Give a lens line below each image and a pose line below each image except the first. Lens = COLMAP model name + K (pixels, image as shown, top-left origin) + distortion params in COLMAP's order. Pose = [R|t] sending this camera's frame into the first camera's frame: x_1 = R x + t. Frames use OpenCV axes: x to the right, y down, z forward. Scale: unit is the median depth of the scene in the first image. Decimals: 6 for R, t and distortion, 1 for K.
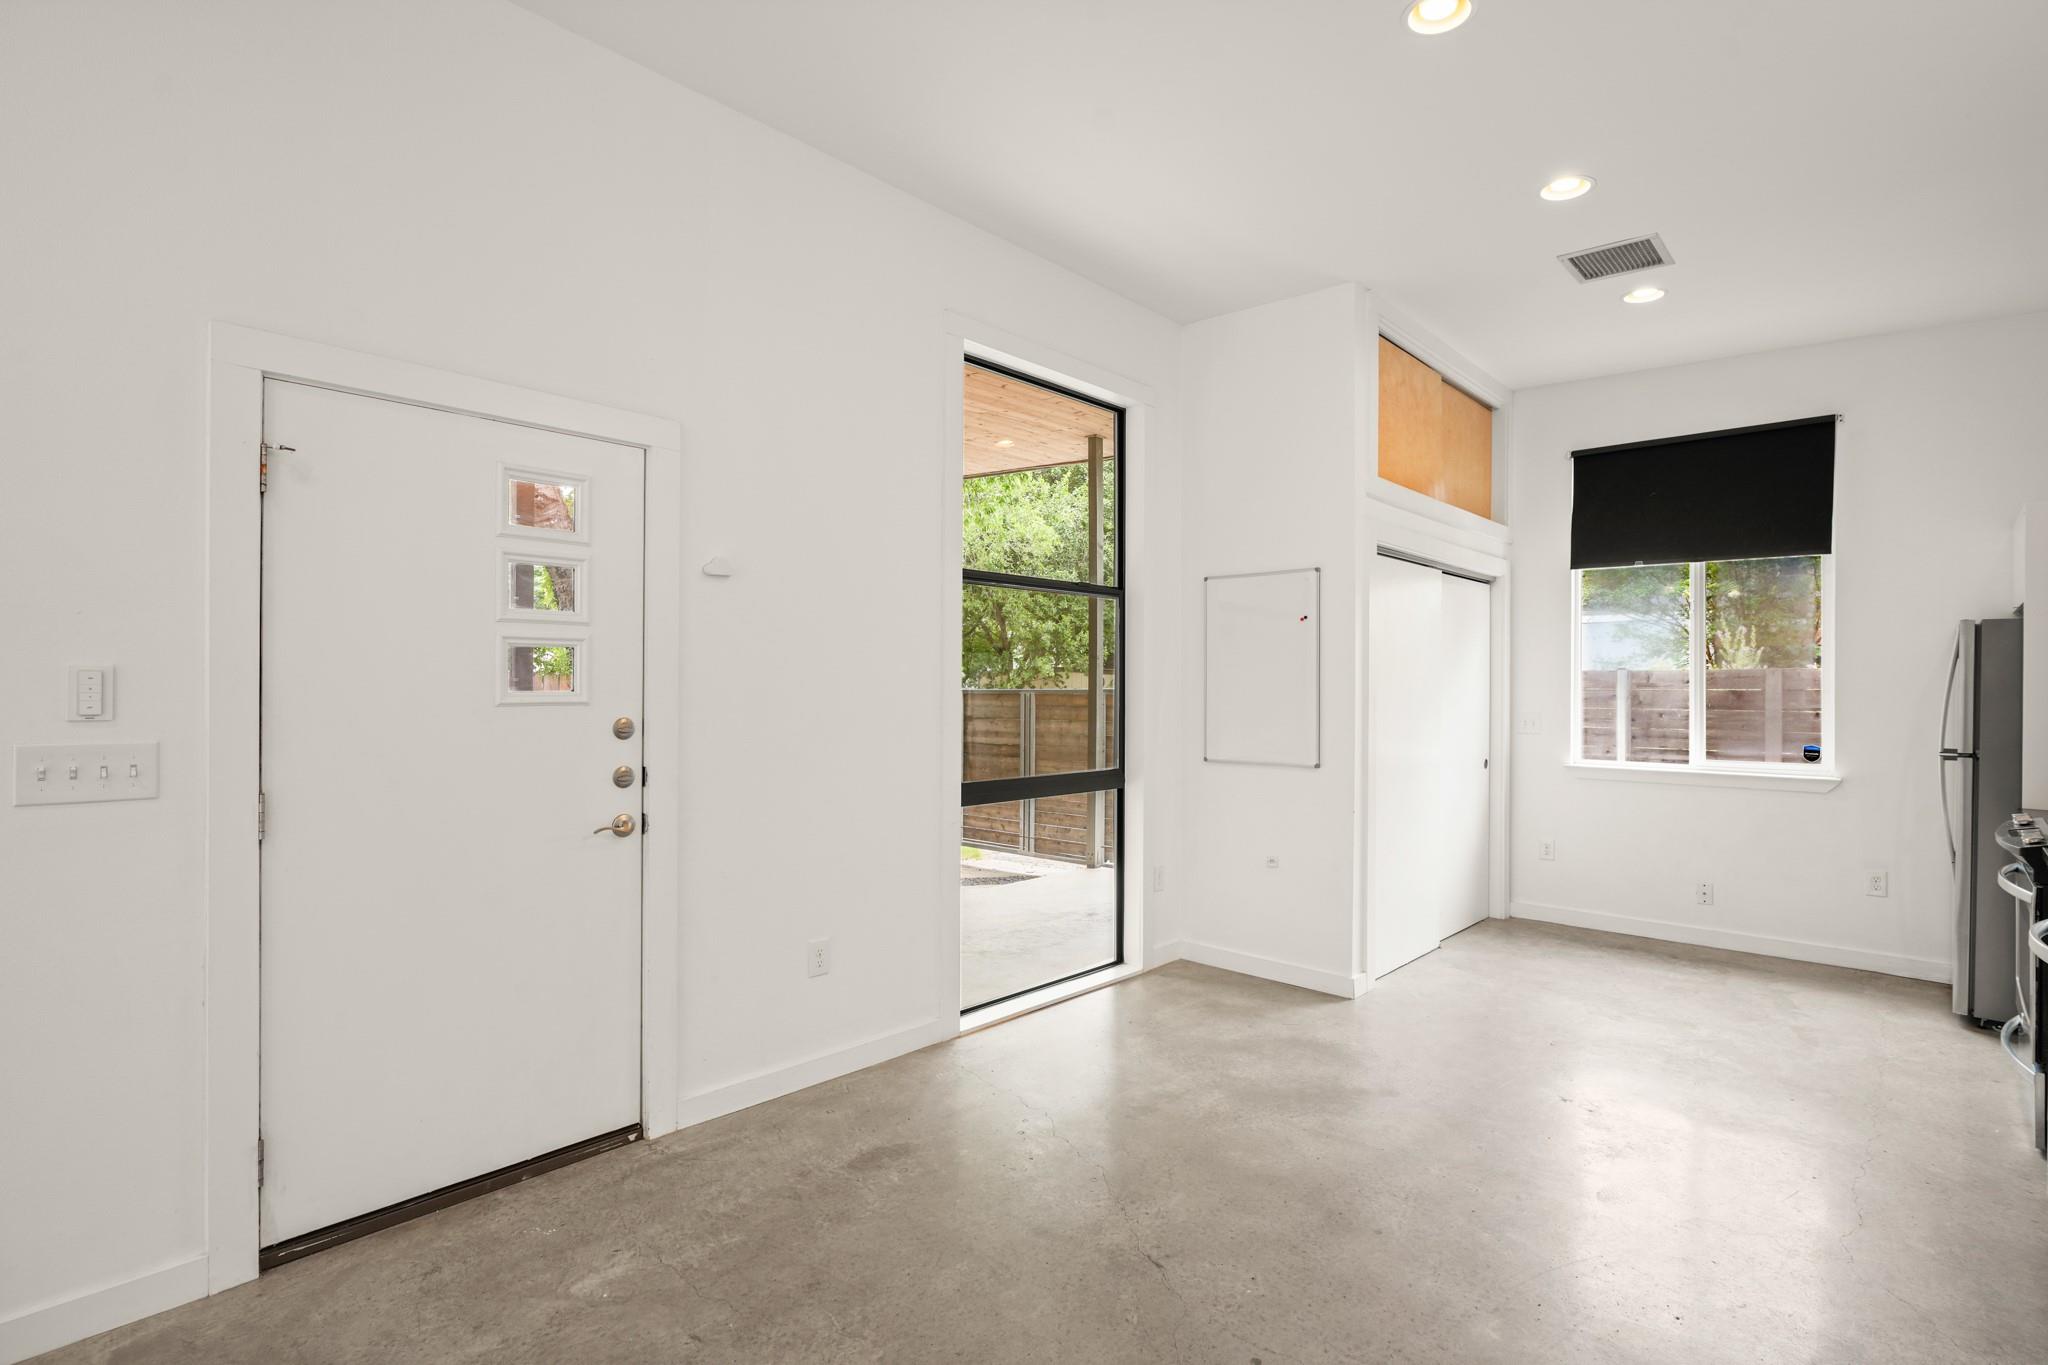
lens RADIAL K [[977.1, 0, 1023.7], [0, 977.1, 688.9], [0, 0, 1]] dist [-0.012370, 0.003458]
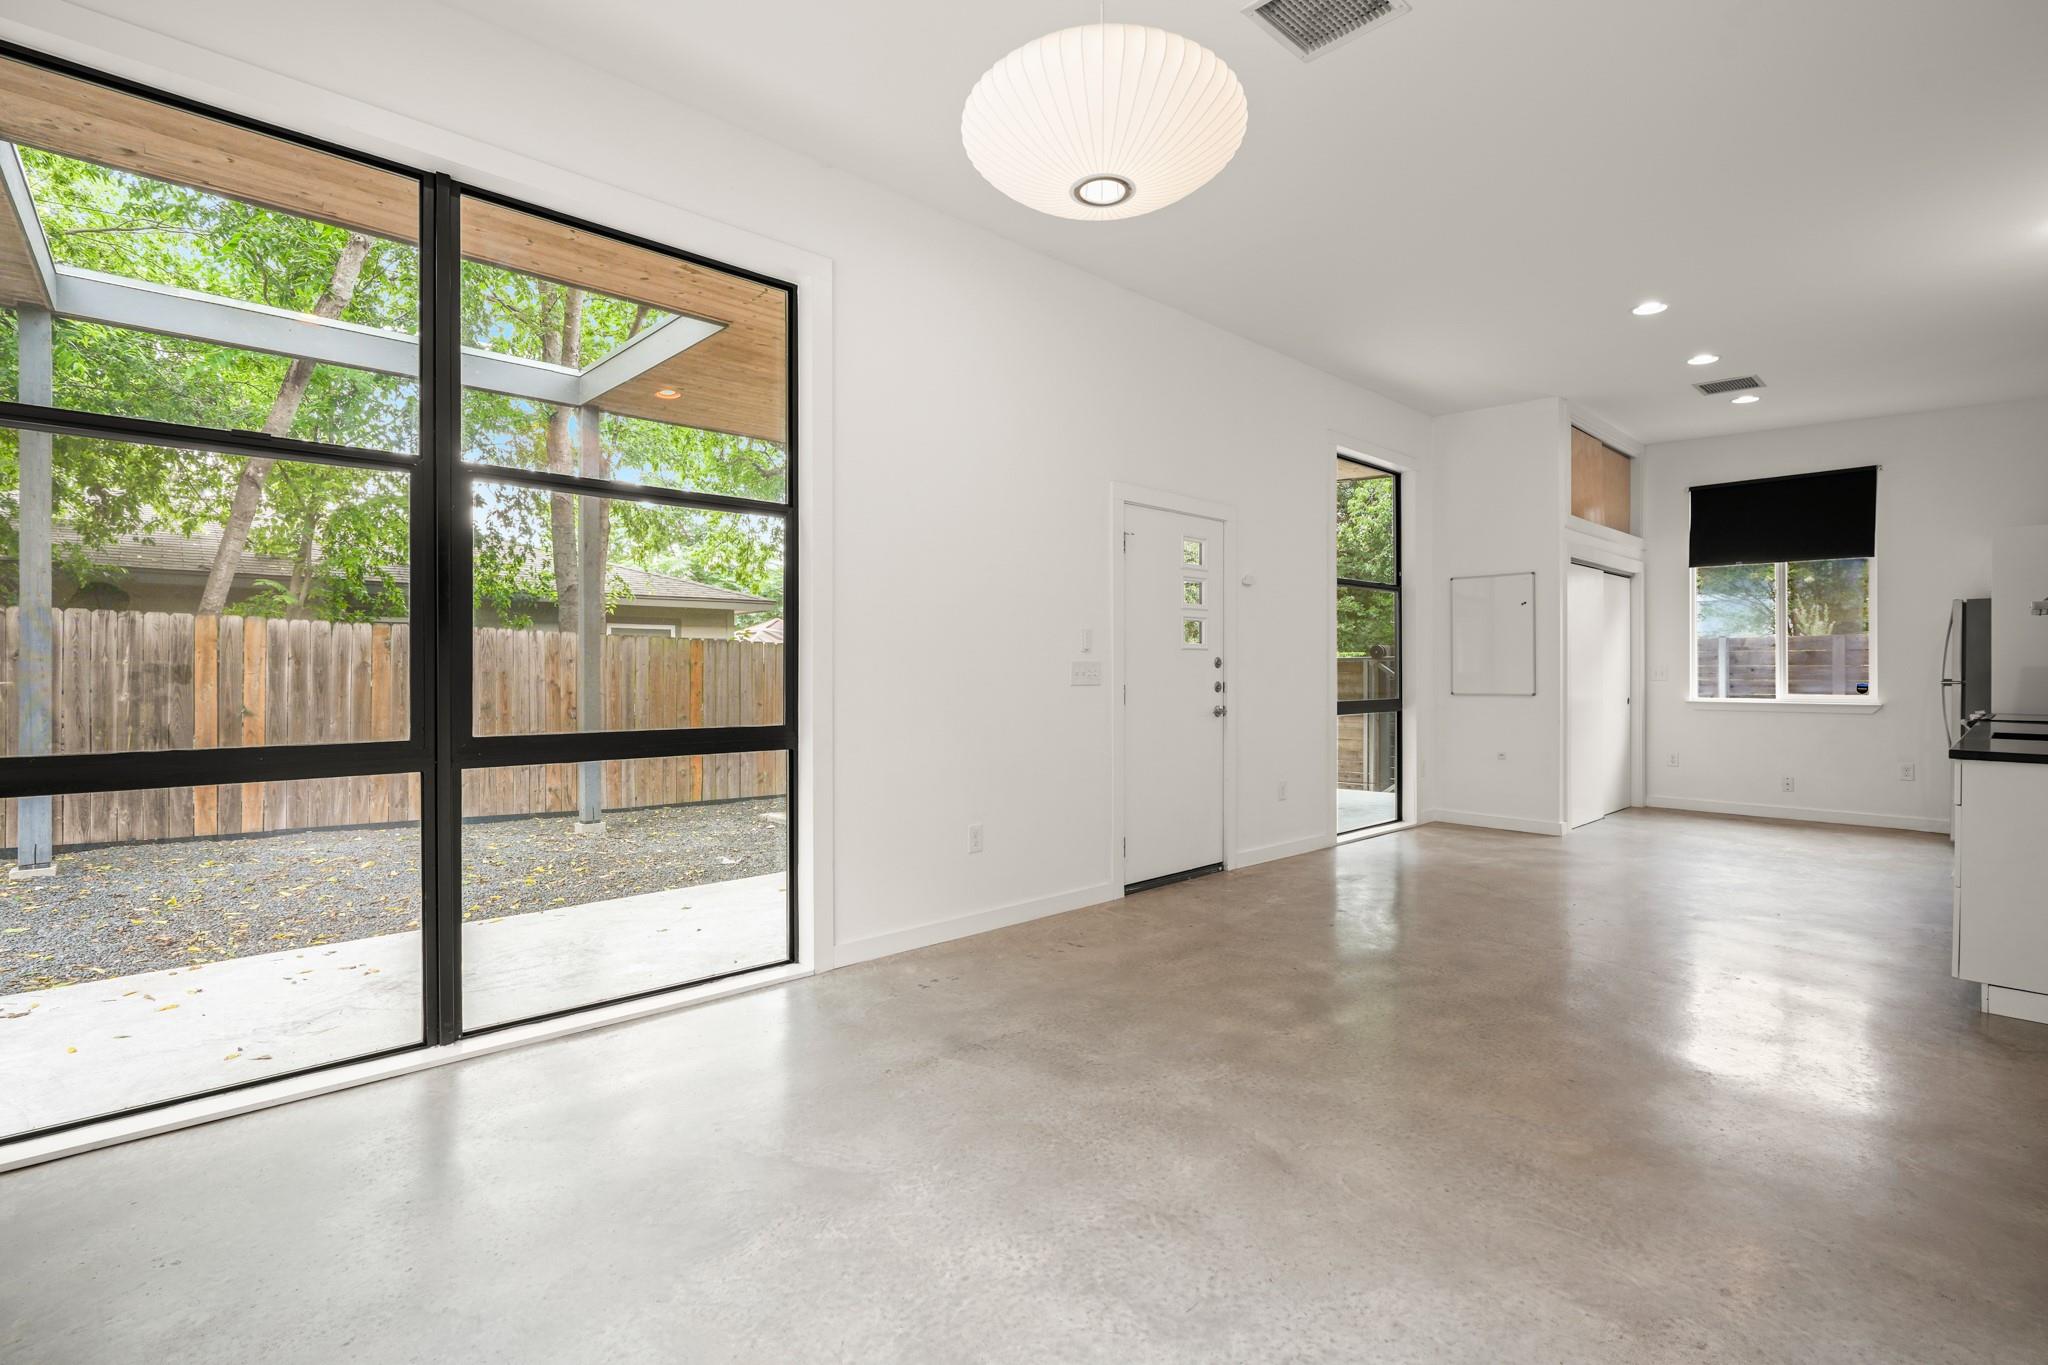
lens RADIAL K [[931.4, 0, 1023.4], [0, 931.4, 667.9], [0, 0, 1]] dist [-0.006846, 0.002111]
pose [[0.997232, -0.005061, -0.074178, -0.397728], [0.004788, 0.999981, -0.003857, 0.034303], [0.074196, 0.003491, 0.997238, -0.556662]]
